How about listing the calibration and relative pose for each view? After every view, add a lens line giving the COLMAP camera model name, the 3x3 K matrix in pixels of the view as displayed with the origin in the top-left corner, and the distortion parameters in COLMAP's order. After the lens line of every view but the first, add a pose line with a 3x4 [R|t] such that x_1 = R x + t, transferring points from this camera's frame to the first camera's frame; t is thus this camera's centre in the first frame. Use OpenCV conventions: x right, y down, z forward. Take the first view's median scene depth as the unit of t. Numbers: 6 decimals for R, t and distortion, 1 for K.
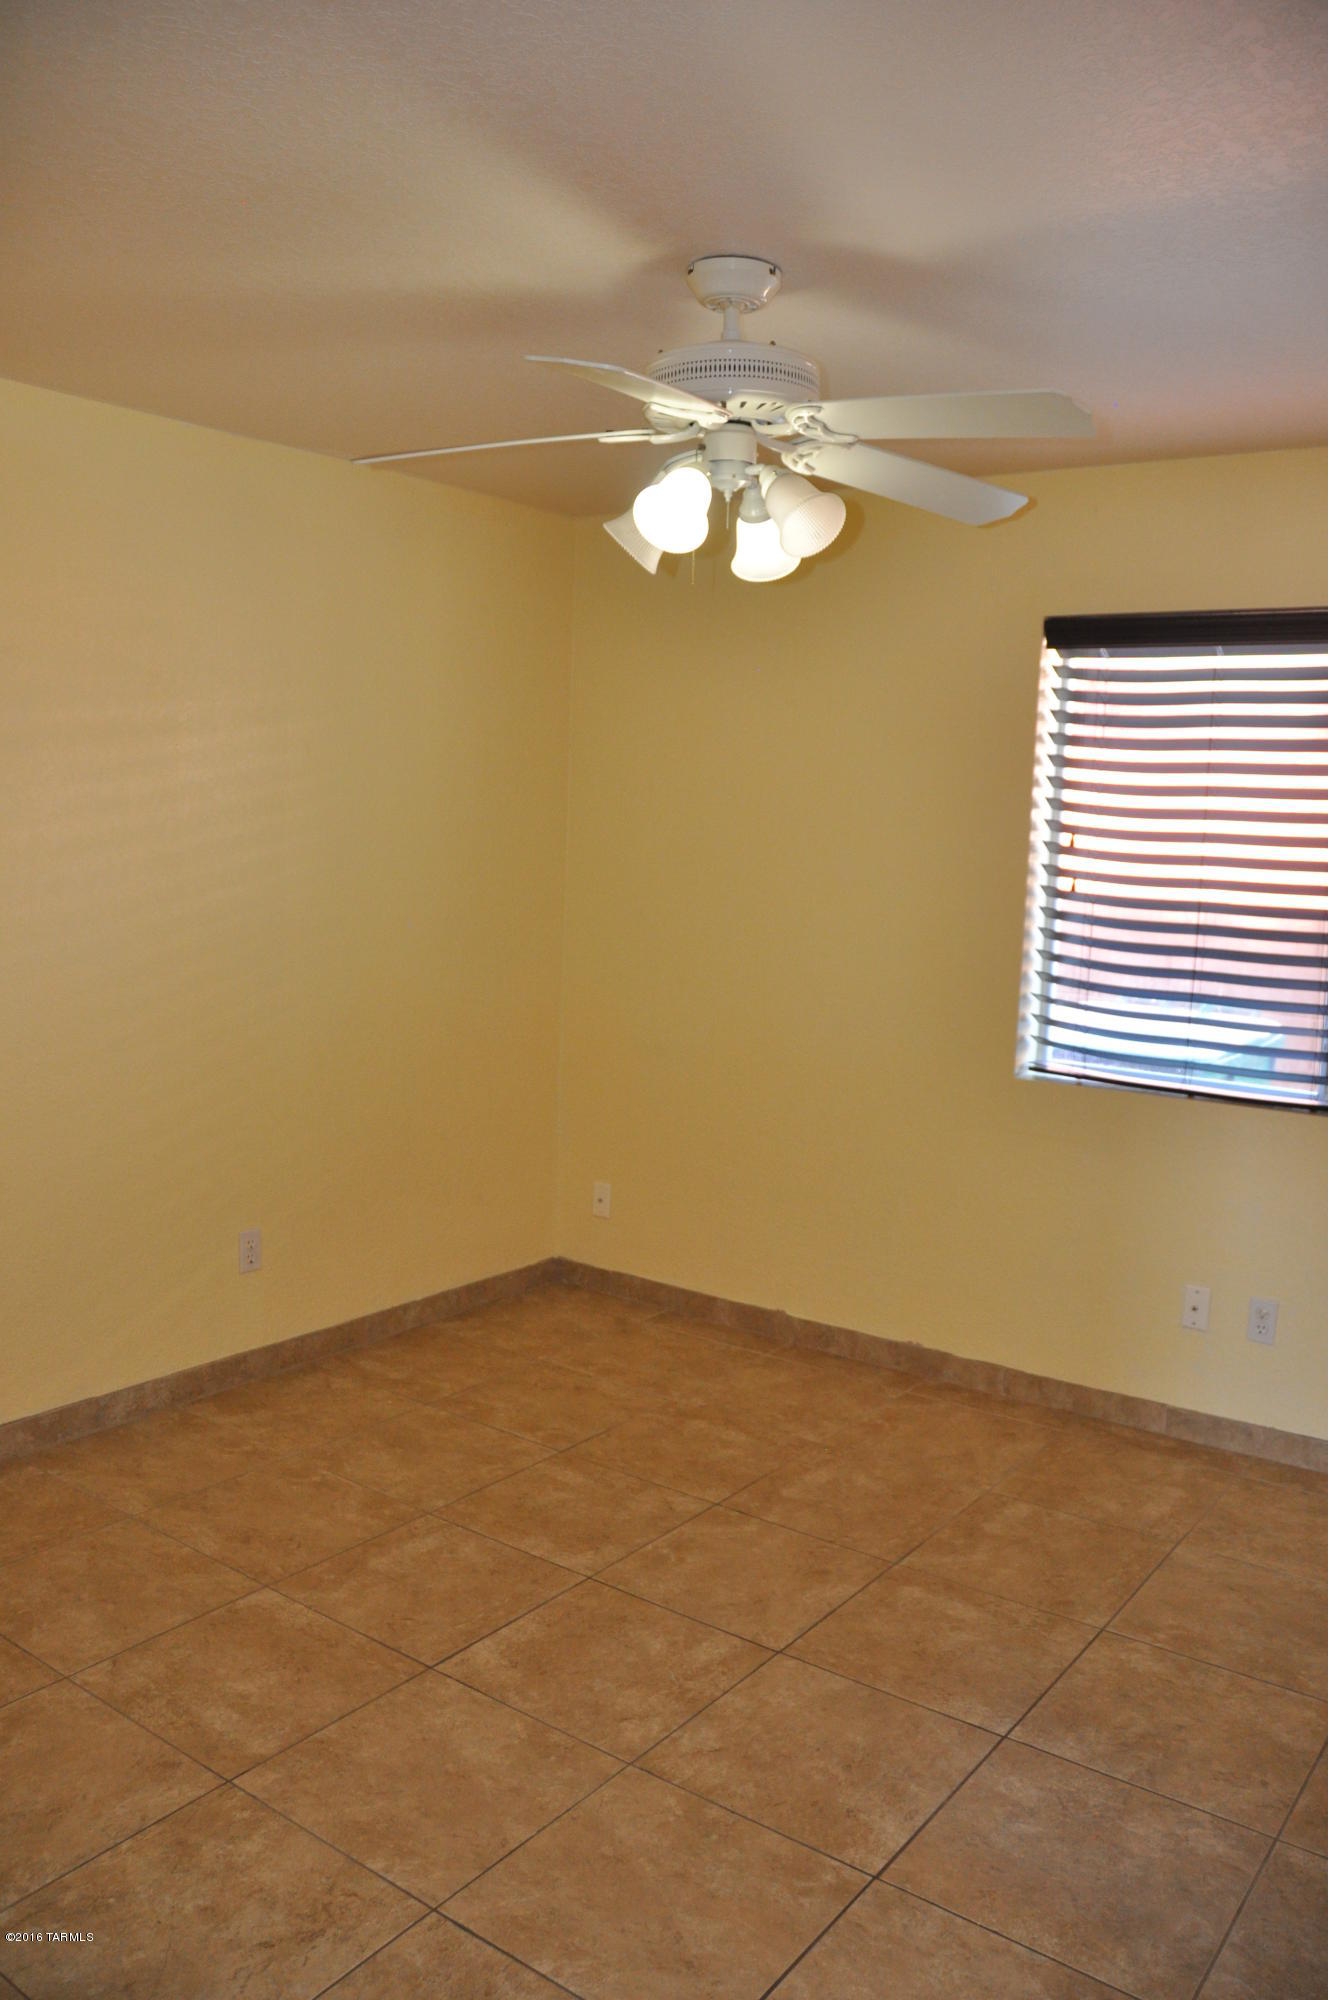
lens RADIAL K [[1576.0, 0, 658.8], [0, 1576.0, 988.1], [0, 0, 1]] dist [-0.159936, 0.120427]
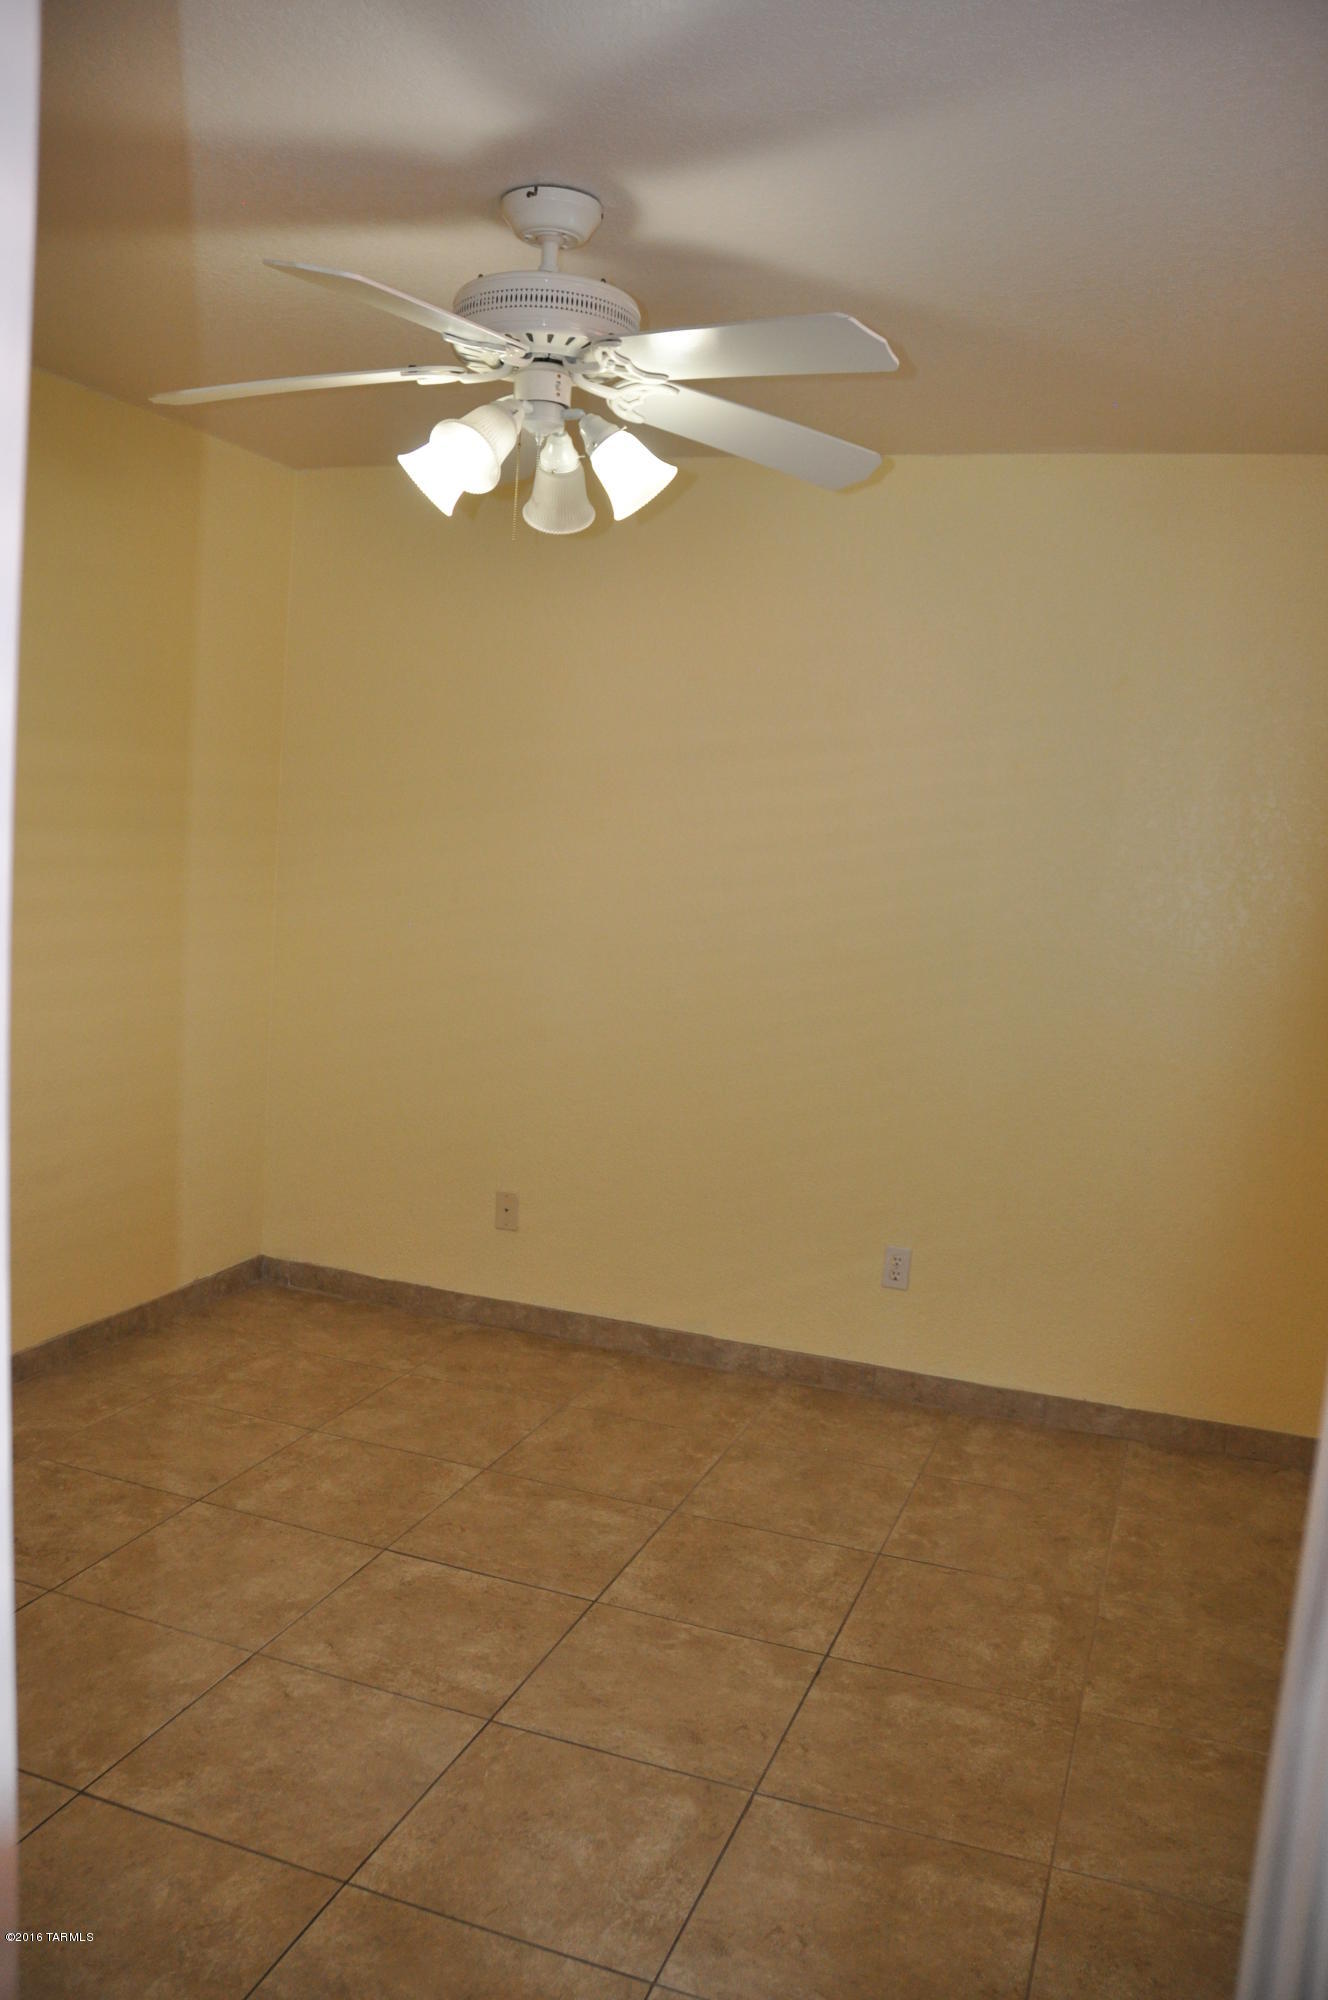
lens RADIAL K [[1576.0, 0, 656.9], [0, 1576.0, 1013.7], [0, 0, 1]] dist [-0.159936, 0.120427]
pose [[0.281499, 0.102296, -0.954093, 0.760674], [-0.159558, 0.985449, 0.058581, -0.029888], [0.946203, 0.135742, 0.293725, 0.653451]]
